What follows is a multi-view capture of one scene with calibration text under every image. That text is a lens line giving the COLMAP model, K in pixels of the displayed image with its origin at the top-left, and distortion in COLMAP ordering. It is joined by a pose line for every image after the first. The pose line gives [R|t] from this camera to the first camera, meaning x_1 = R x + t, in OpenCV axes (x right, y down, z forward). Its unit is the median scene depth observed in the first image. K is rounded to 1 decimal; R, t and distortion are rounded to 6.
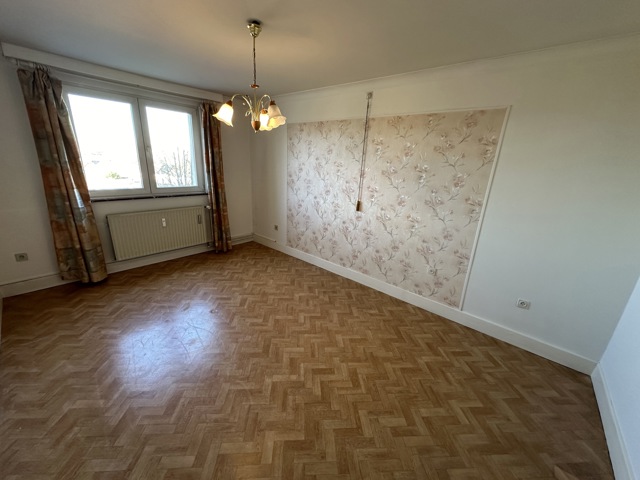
lens RADIAL K [[256.1, 0, 318.9], [0, 256.1, 242.1], [0, 0, 1]] dist [-0.001115, -0.000040]
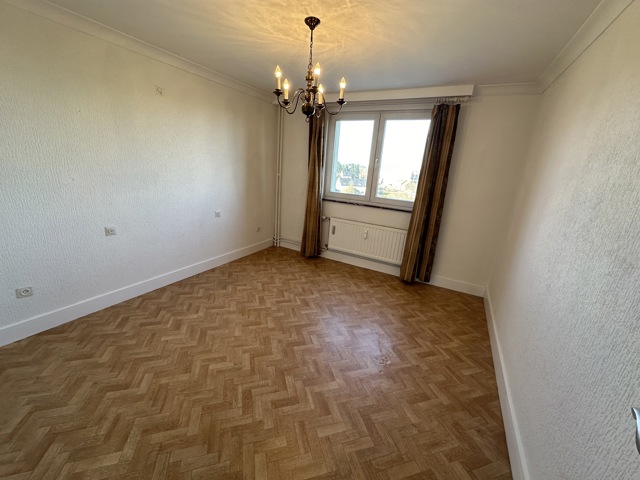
lens RADIAL K [[256.1, 0, 318.9], [0, 256.1, 238.8], [0, 0, 1]] dist [-0.001115, -0.000040]
pose [[-0.972017, -0.022497, -0.233833, 0.134241], [-0.150748, 0.823149, 0.547449, -0.470783], [0.180163, 0.567379, -0.803506, 1.603715]]
